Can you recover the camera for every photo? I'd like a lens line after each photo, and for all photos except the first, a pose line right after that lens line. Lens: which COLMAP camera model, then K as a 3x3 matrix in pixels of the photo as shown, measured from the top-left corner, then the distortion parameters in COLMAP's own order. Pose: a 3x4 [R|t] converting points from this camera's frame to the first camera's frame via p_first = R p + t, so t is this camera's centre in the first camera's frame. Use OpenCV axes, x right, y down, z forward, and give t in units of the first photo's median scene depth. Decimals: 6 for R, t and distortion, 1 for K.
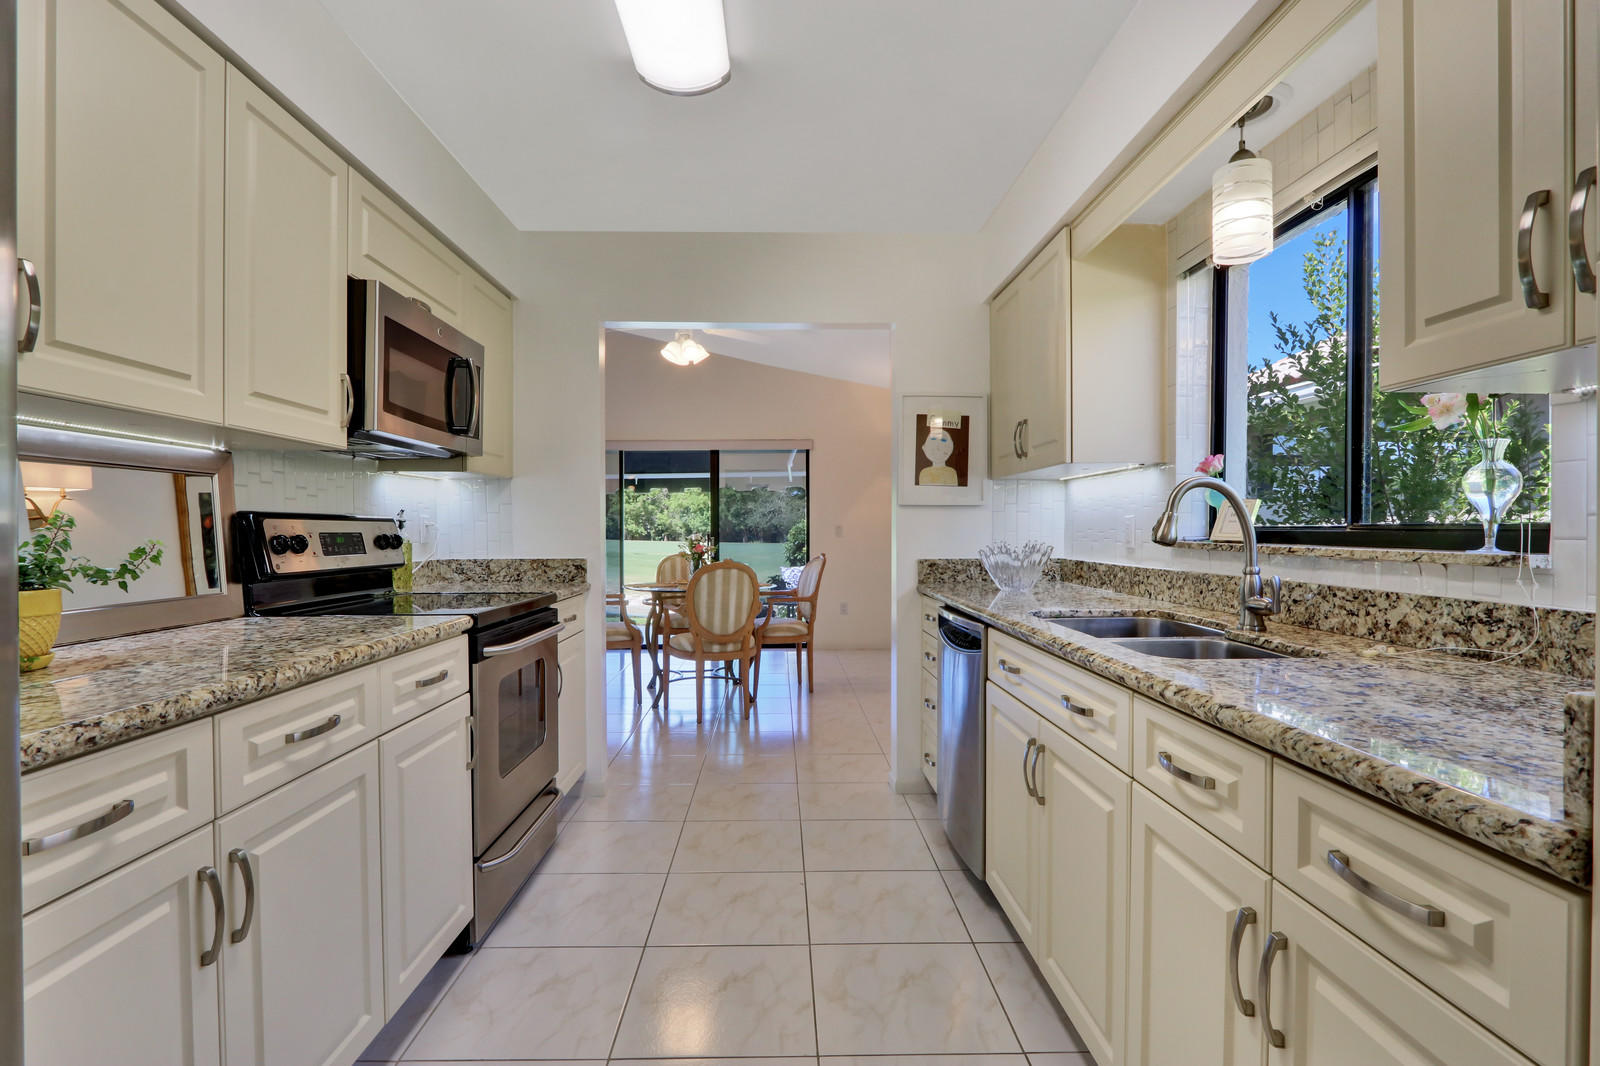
lens RADIAL K [[794.9, 0, 800.0], [0, 794.9, 533.0], [0, 0, 1]] dist [0.000427, 0.000086]
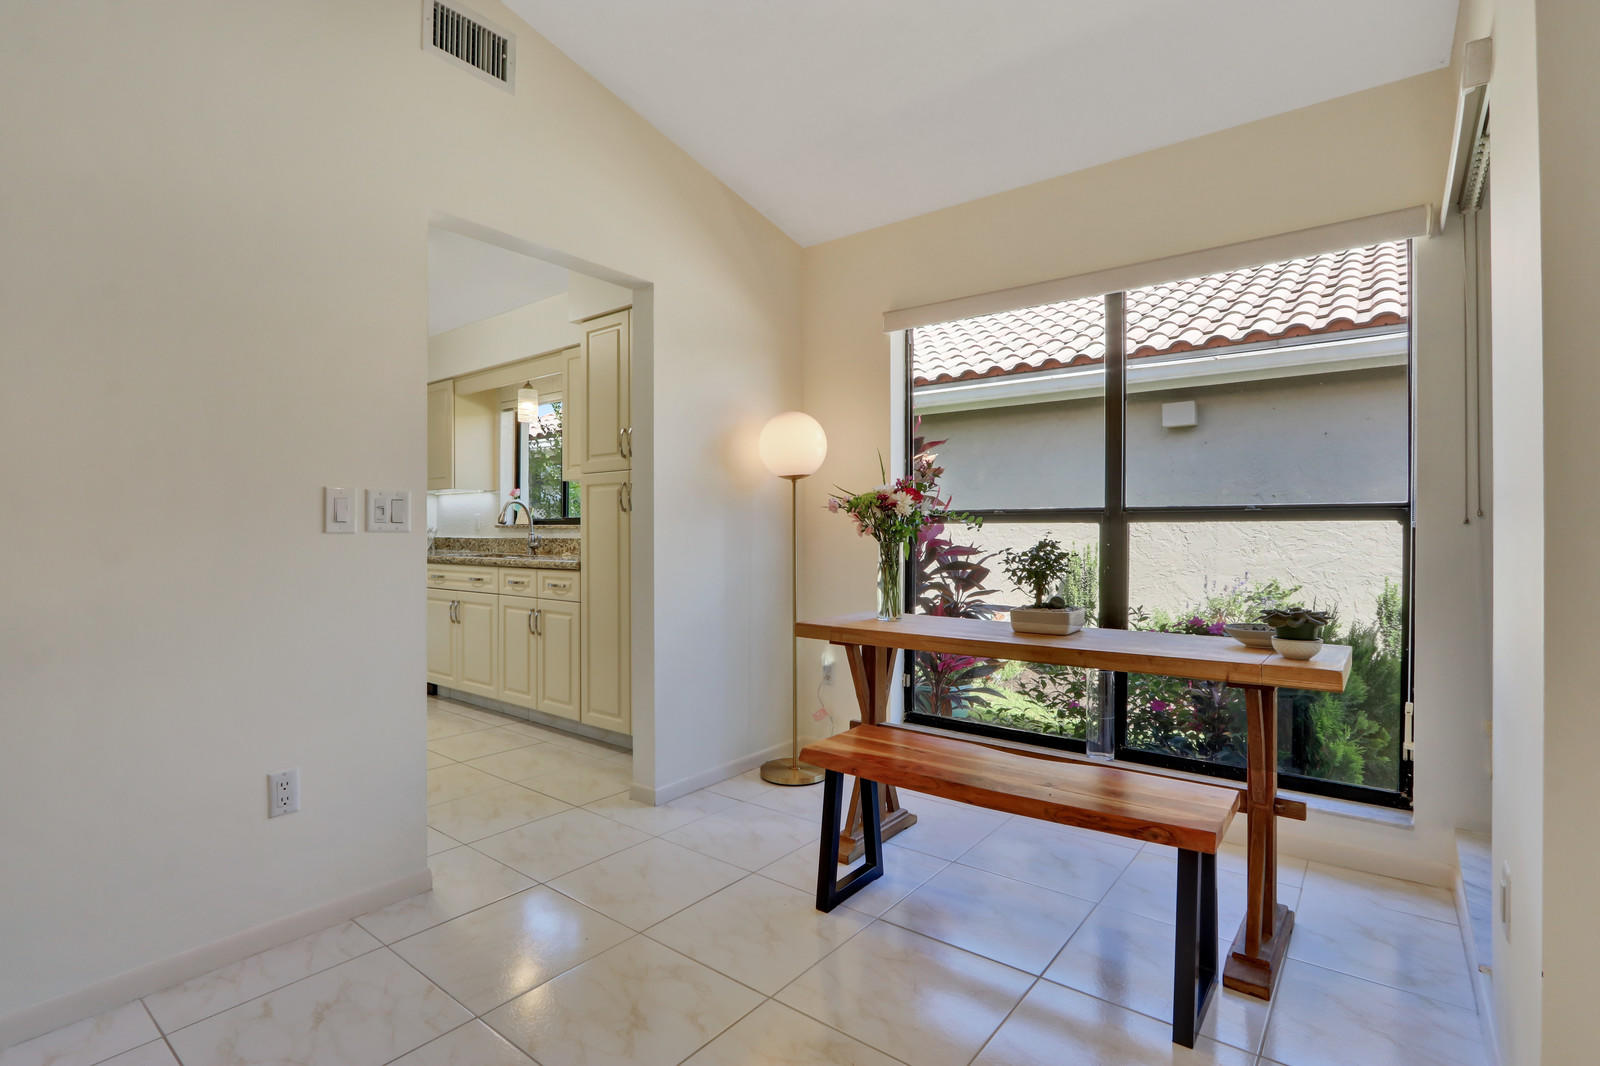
lens RADIAL K [[764.9, 0, 789.4], [0, 764.9, 512.3], [0, 0, 1]] dist [-0.026545, 0.000370]
pose [[0.660454, 0.014829, 0.750720, -0.840602], [0.006946, 0.999642, -0.025857, 0.046710], [-0.750834, 0.022292, 0.660114, -1.440321]]
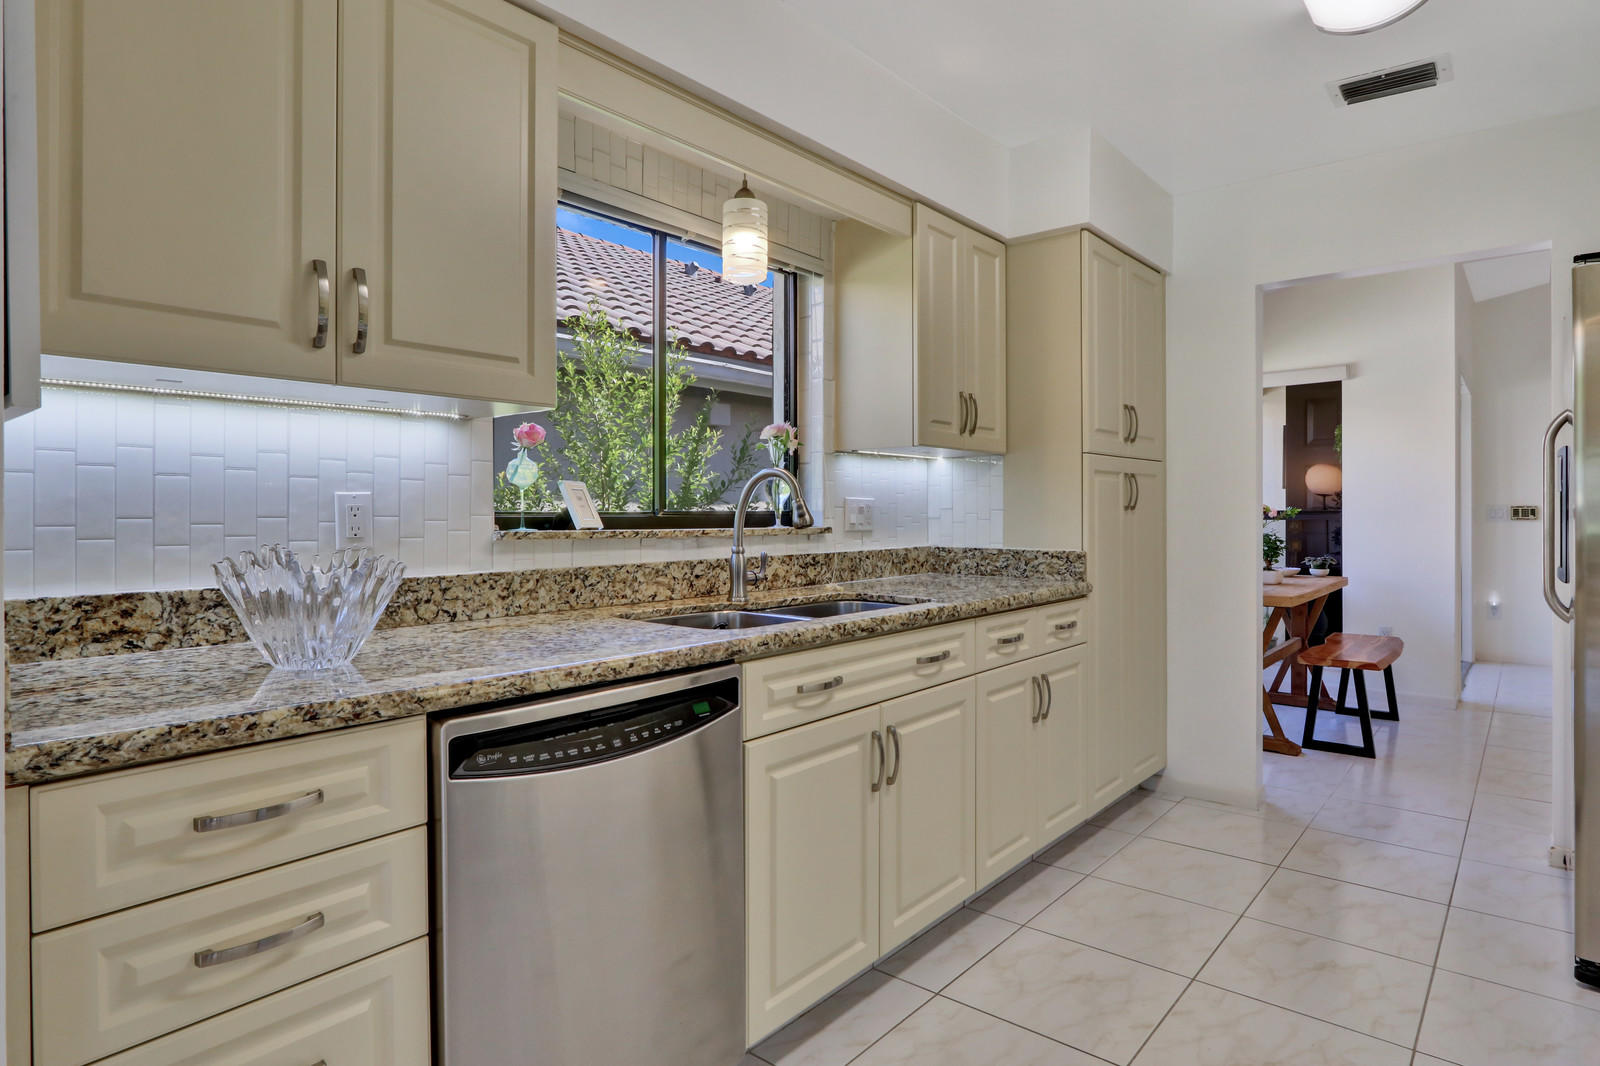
lens RADIAL K [[894.9, 0, 799.7], [0, 894.9, 510.5], [0, 0, 1]] dist [0.000139, 0.000006]
pose [[-0.743596, -0.000013, 0.668629, -0.370942], [0.003463, 0.999987, 0.003870, -0.015562], [-0.668620, 0.005193, -0.743586, 1.889920]]
